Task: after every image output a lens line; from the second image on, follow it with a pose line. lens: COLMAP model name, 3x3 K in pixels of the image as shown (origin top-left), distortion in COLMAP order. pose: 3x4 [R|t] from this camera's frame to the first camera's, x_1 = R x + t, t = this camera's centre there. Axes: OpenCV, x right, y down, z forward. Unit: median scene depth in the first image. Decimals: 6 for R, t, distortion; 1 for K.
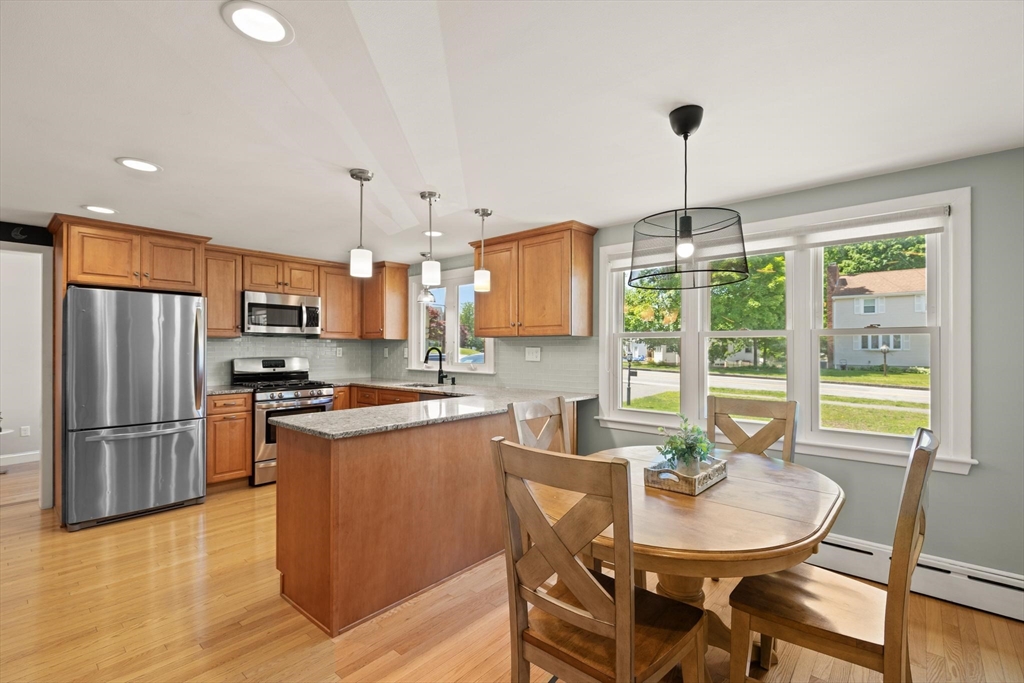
lens RADIAL K [[468.8, 0, 522.2], [0, 468.8, 345.0], [0, 0, 1]] dist [0.003046, -0.000232]
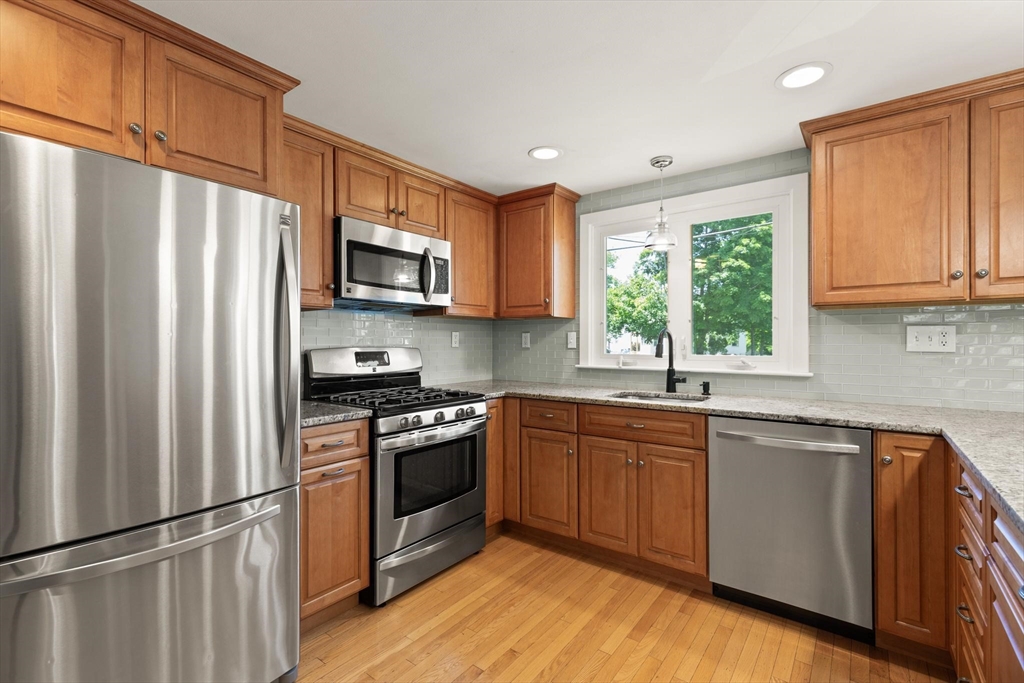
lens RADIAL K [[461.2, 0, 518.1], [0, 461.2, 340.7], [0, 0, 1]] dist [0.006278, -0.000298]
pose [[0.997364, -0.001093, 0.072553, -0.445263], [0.000901, 0.999996, 0.002674, 0.019194], [-0.072556, -0.002602, 0.997361, 0.496001]]
